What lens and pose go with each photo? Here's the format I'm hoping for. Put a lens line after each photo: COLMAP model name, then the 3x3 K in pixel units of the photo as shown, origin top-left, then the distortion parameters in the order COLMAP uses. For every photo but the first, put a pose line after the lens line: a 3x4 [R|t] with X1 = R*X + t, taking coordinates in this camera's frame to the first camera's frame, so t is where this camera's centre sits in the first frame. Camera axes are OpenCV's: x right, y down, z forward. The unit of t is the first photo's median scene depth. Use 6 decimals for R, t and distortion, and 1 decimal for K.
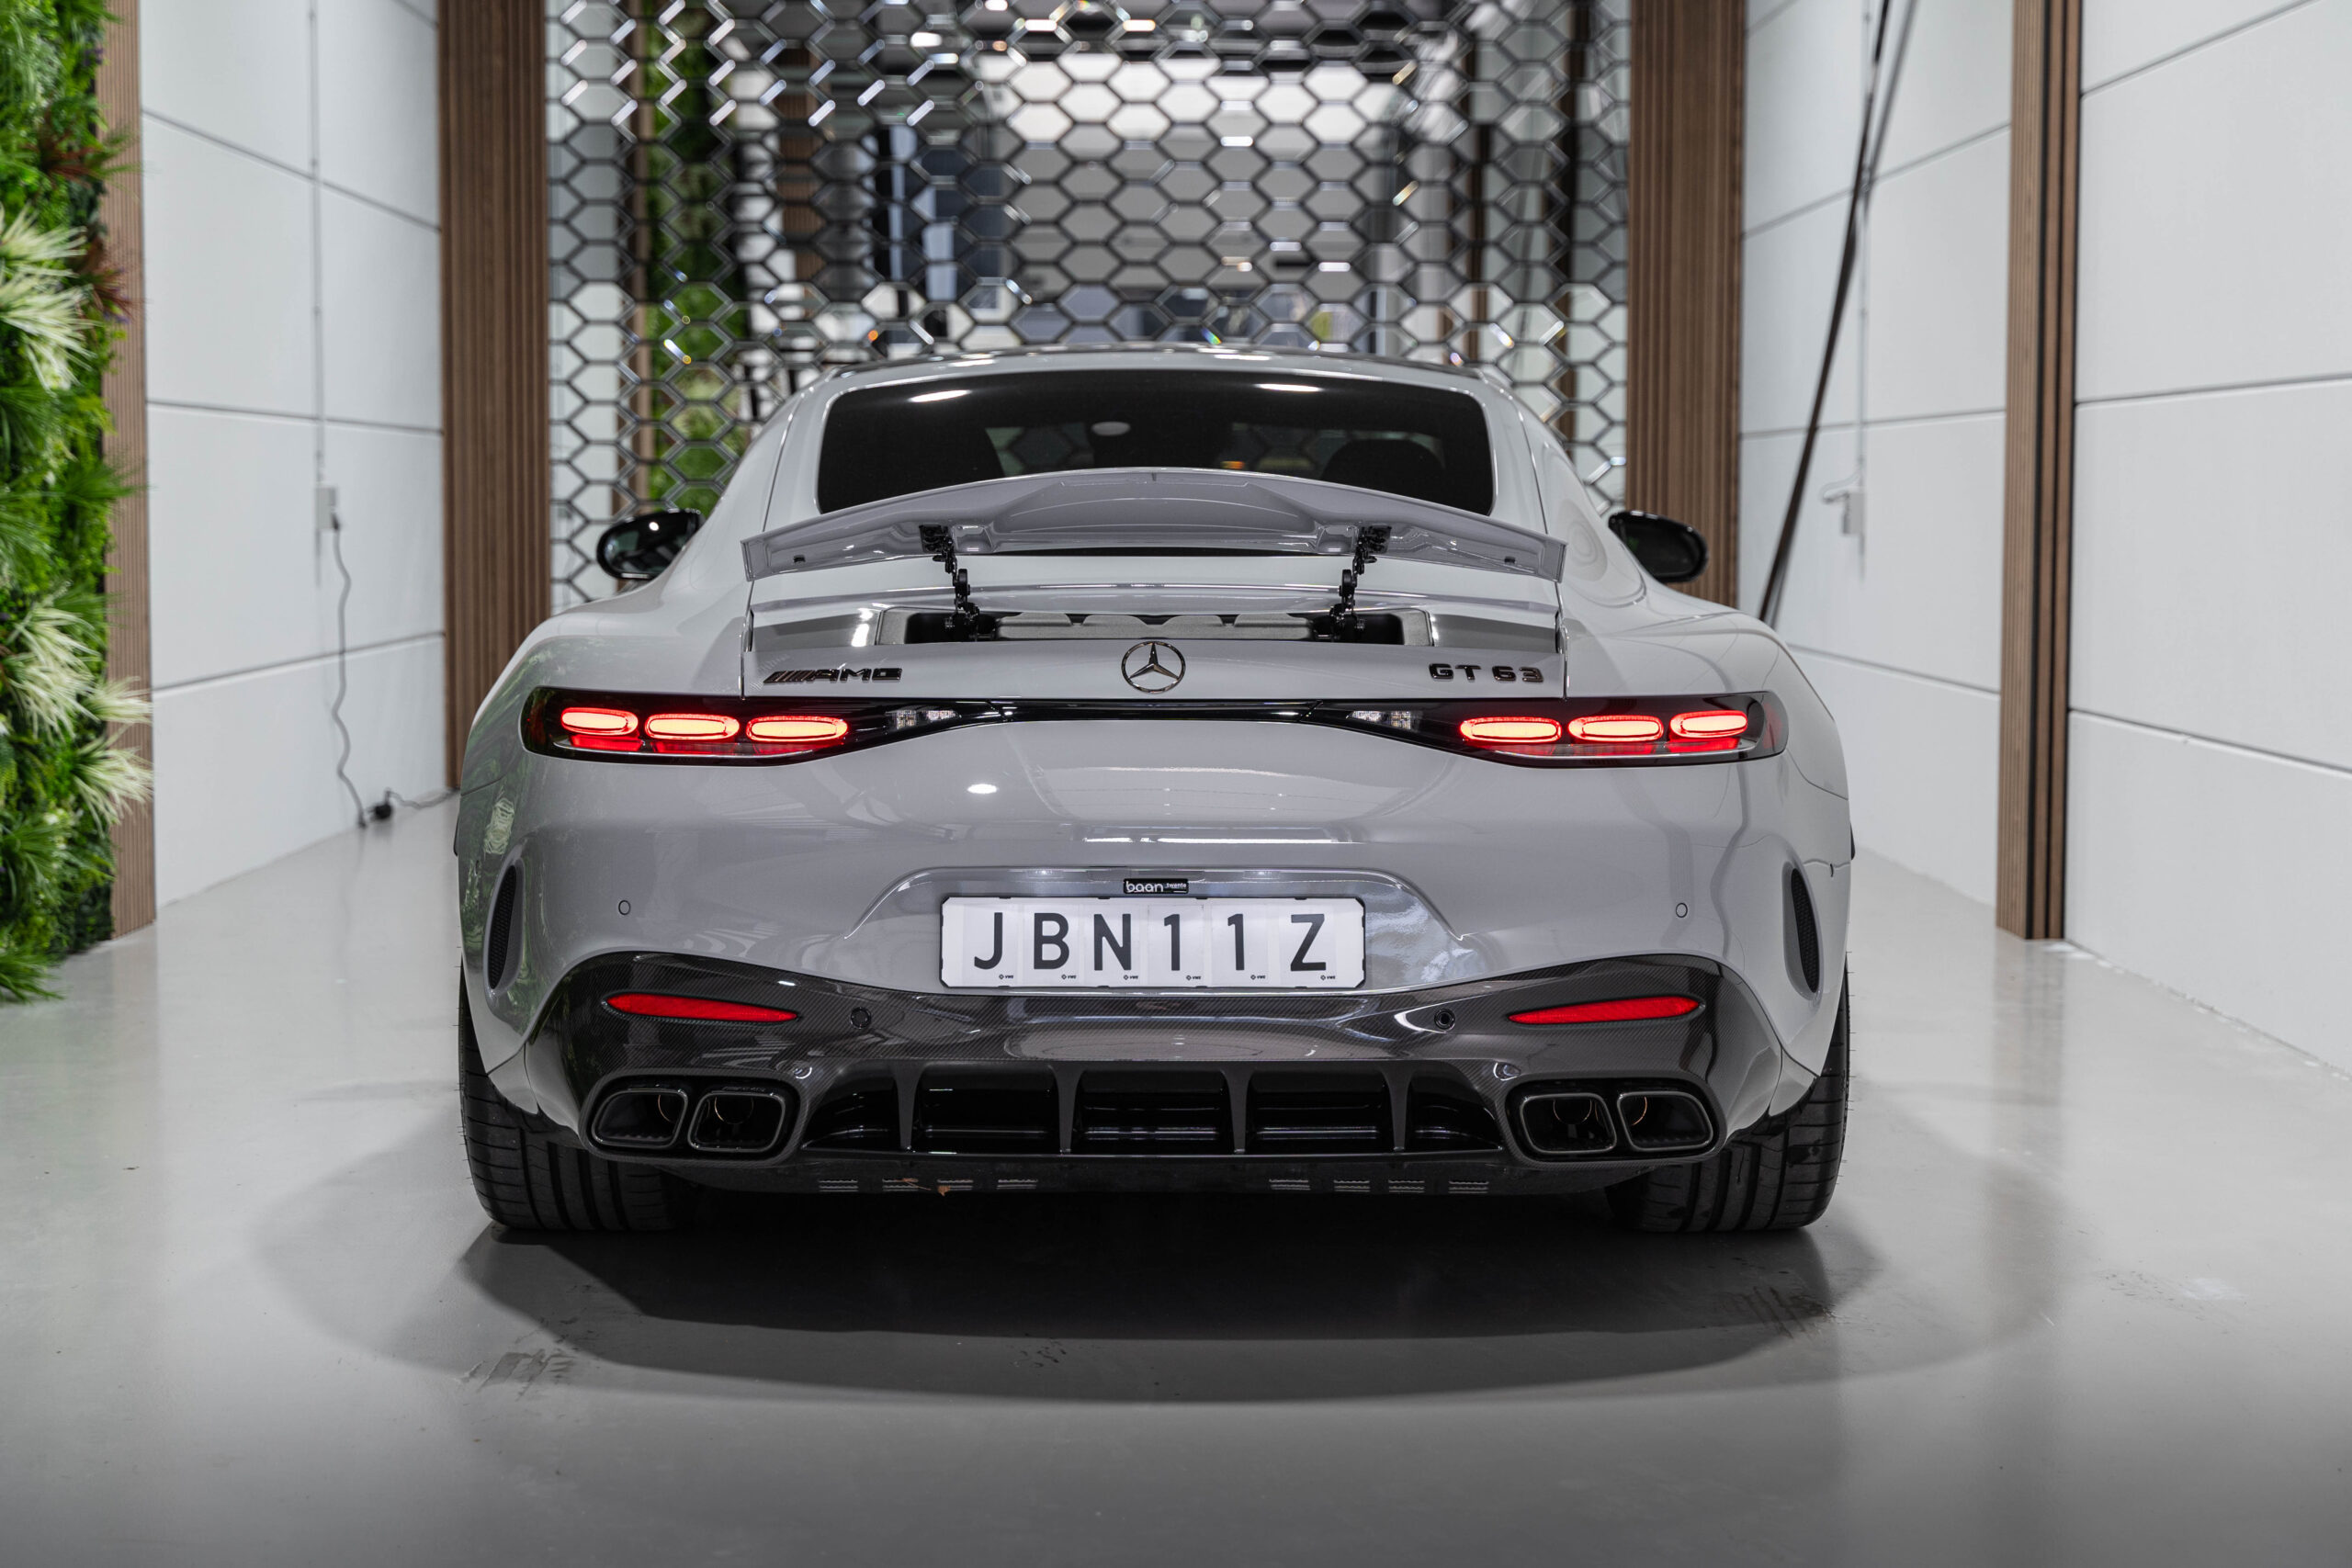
lens RADIAL K [[3659.6, 0, 1163.1], [0, 3659.6, 776.0], [0, 0, 1]] dist [0.001917, 0.000000]
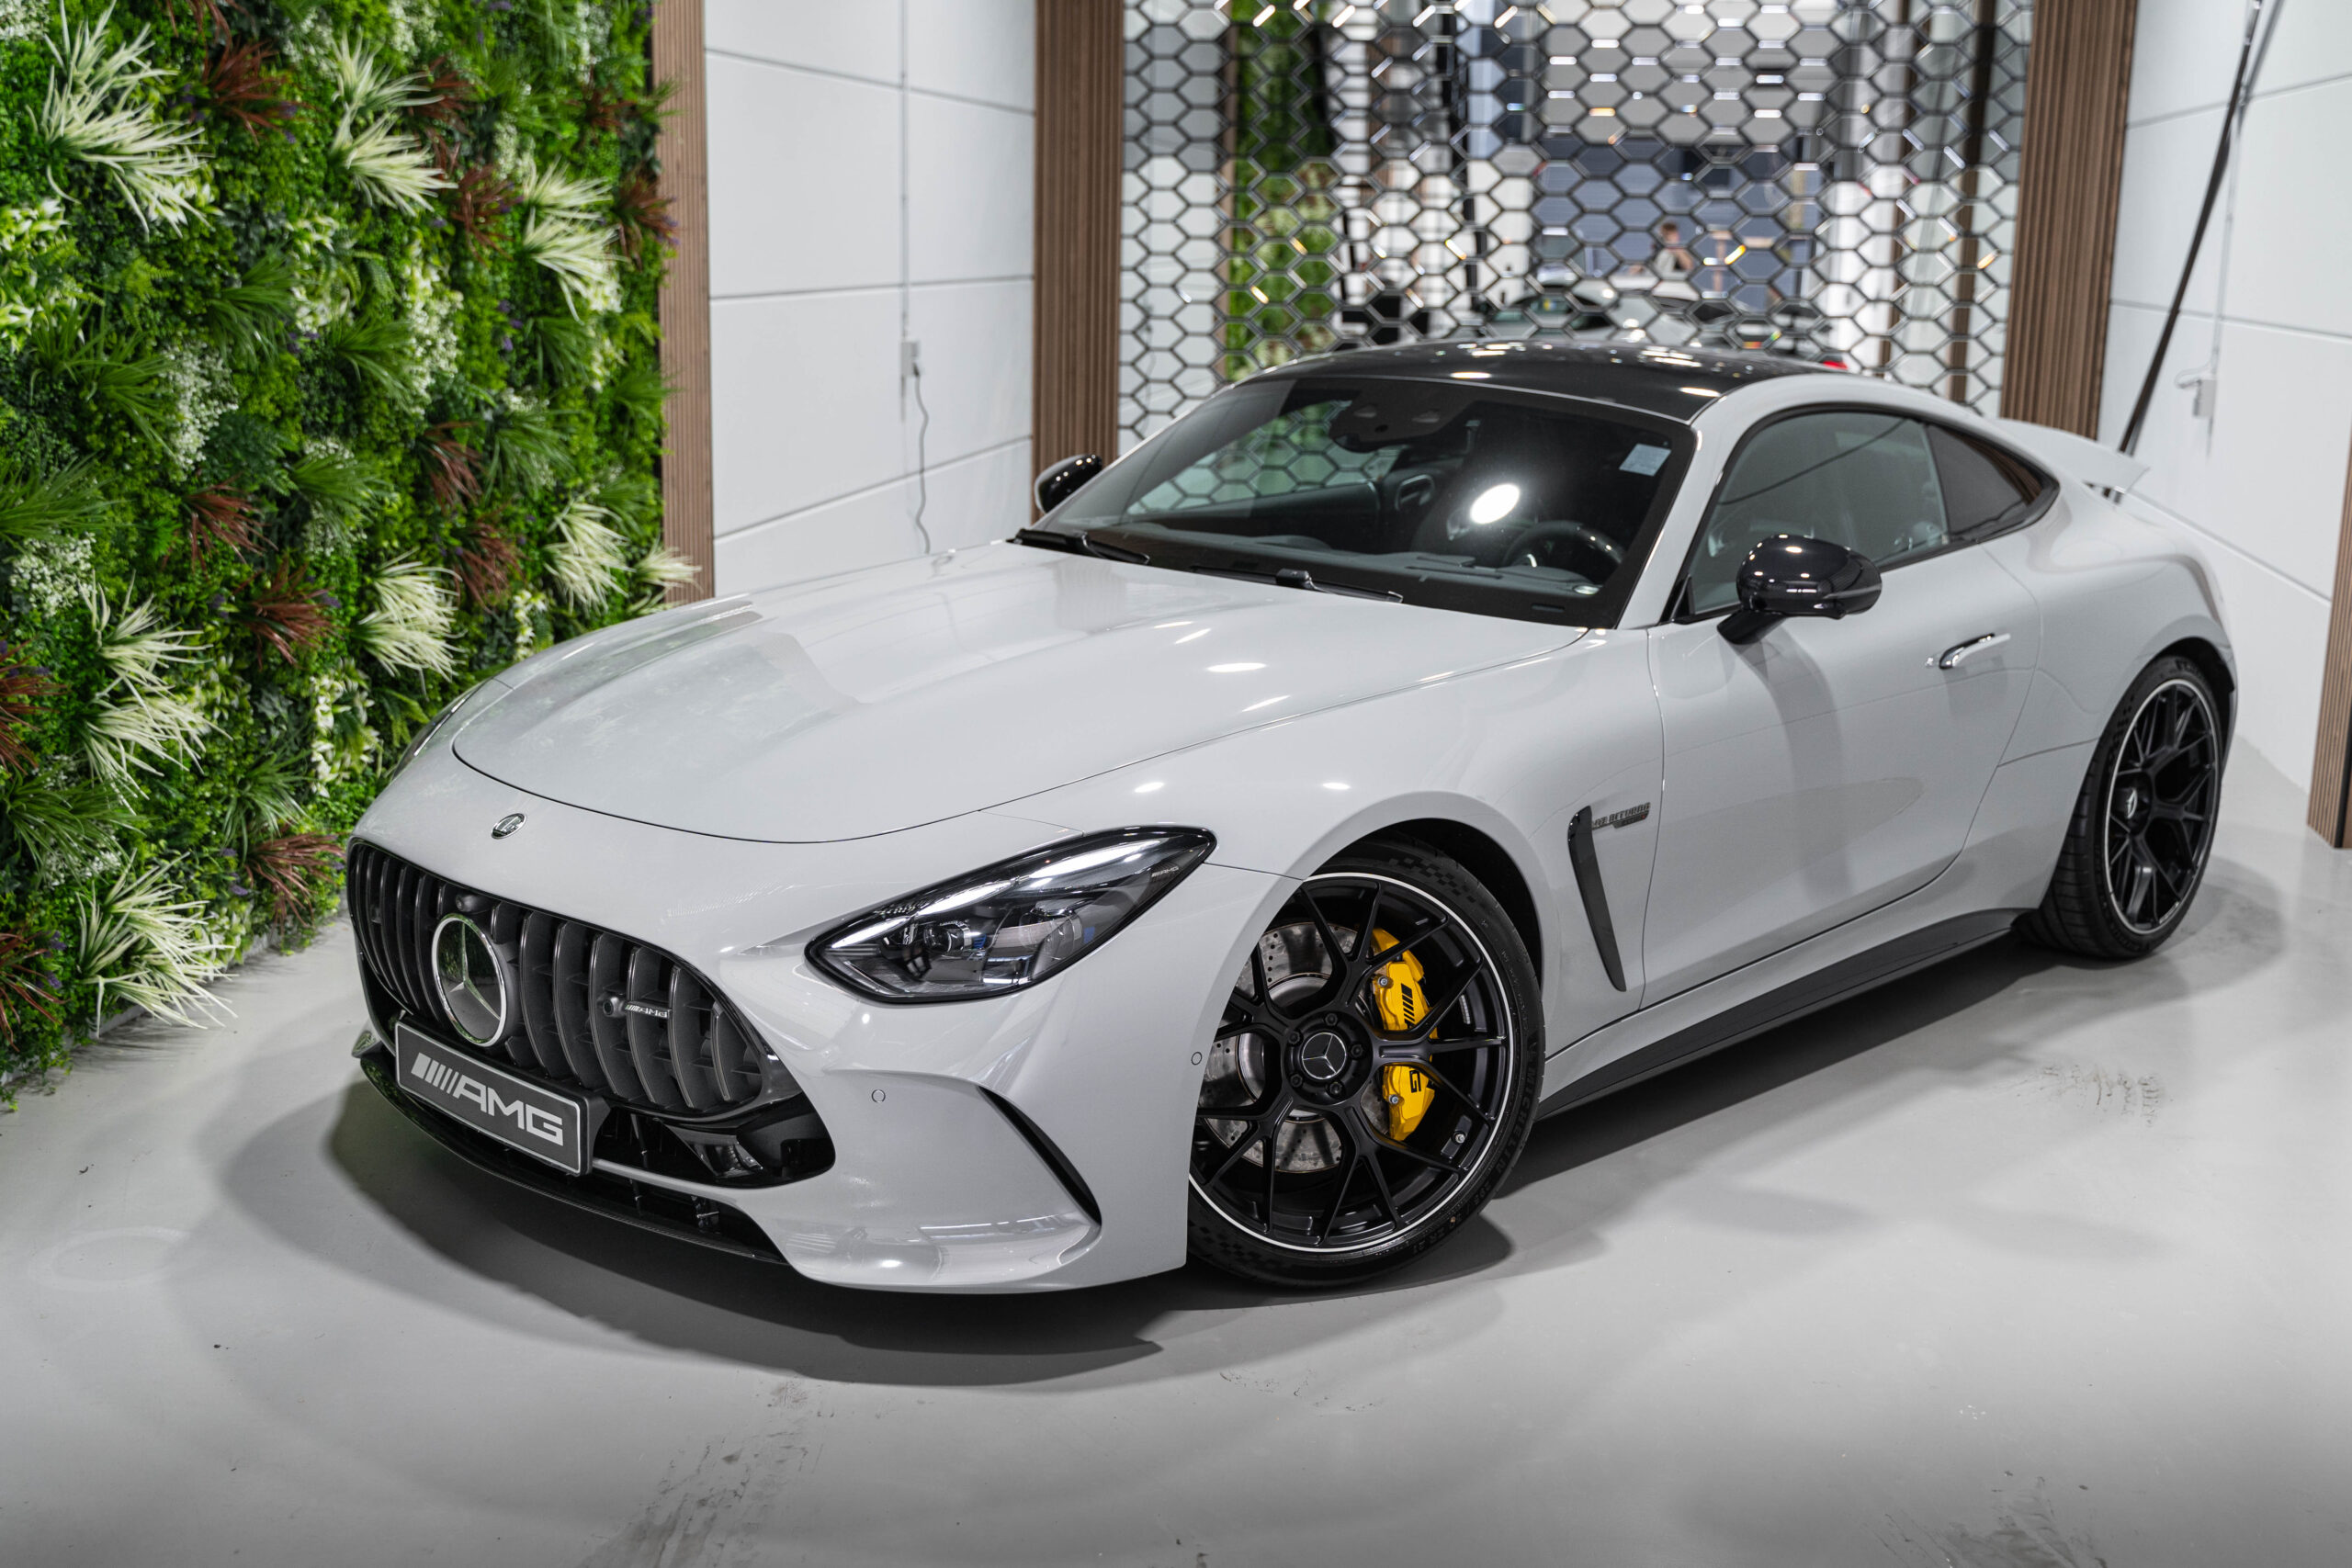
lens RADIAL K [[2566.6, 0, 1134.9], [0, 2566.6, 789.8], [0, 0, 1]] dist [-0.010802, 0.000000]
pose [[0.978808, 0.058068, -0.196374, 0.038490], [-0.031219, 0.990057, 0.137155, -0.070941], [0.202386, -0.128118, 0.970889, 0.209224]]
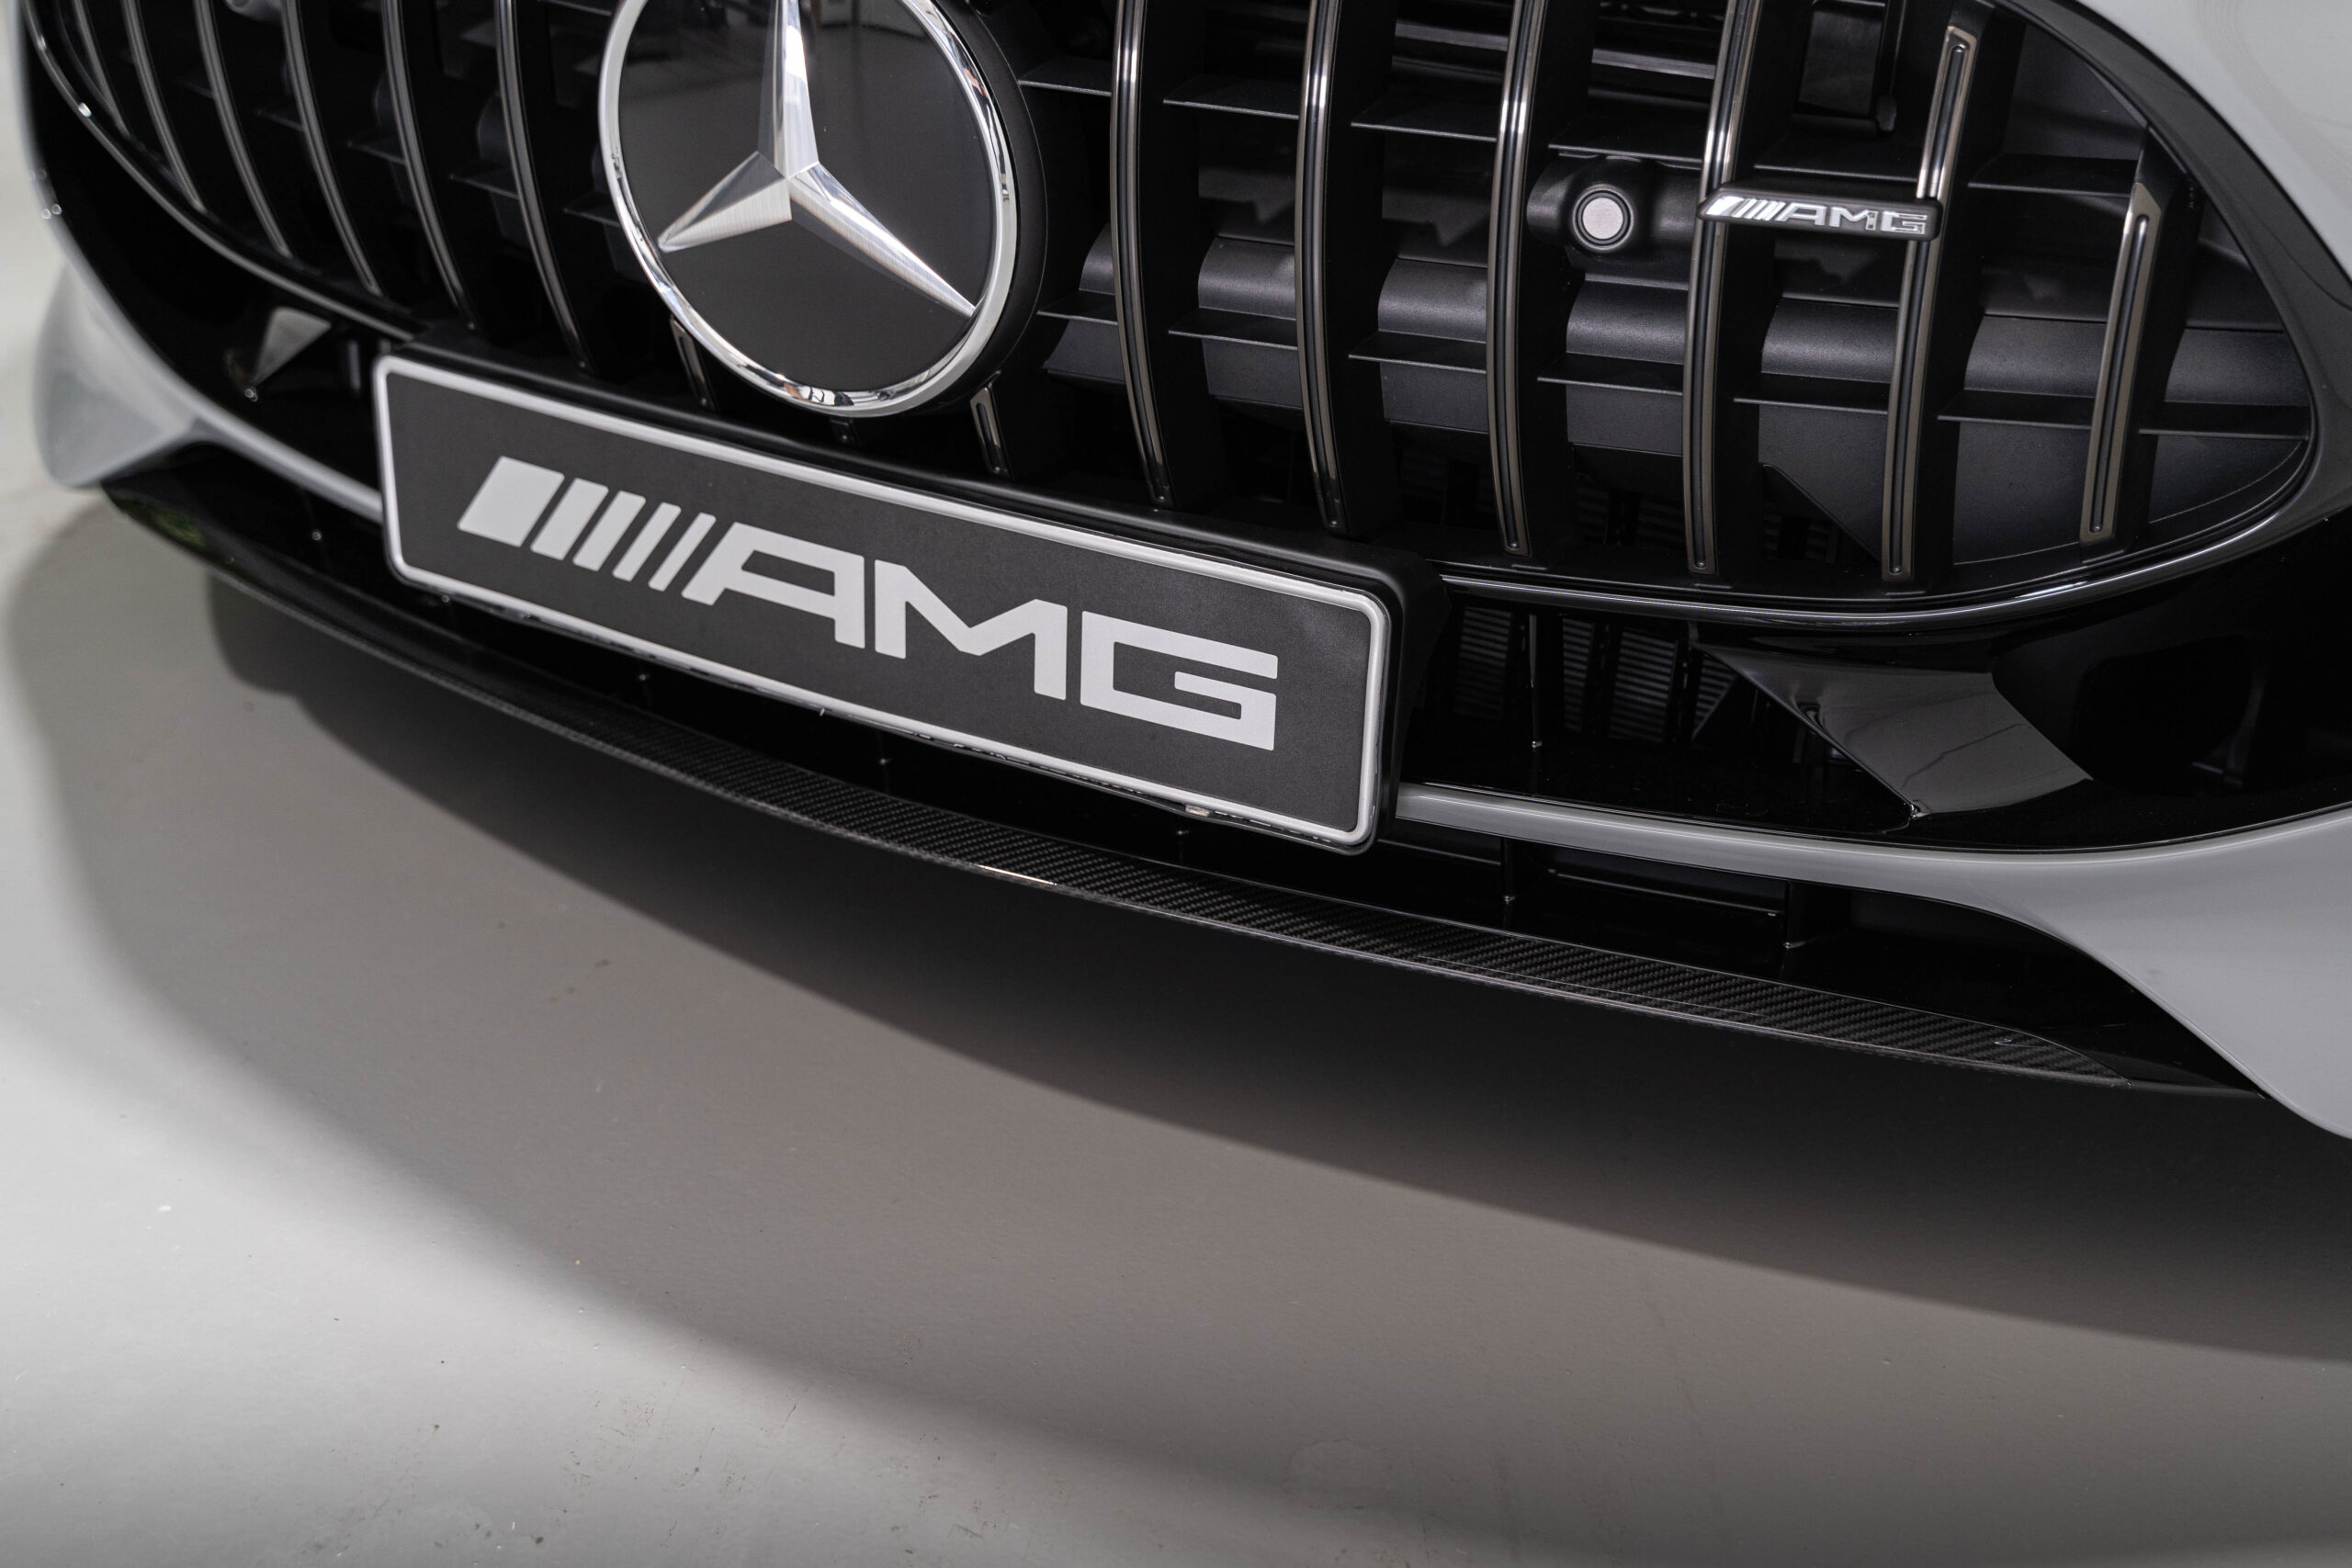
lens RADIAL K [[3138.2, 0, 1171.3], [0, 3138.2, 785.4], [0, 0, 1]] dist [0.073816, 0.000000]
pose [[0.999312, -0.002084, 0.037018, -0.146935], [-0.011477, 0.931997, 0.362285, -0.000661], [-0.035255, -0.362460, 0.931332, 0.464772]]
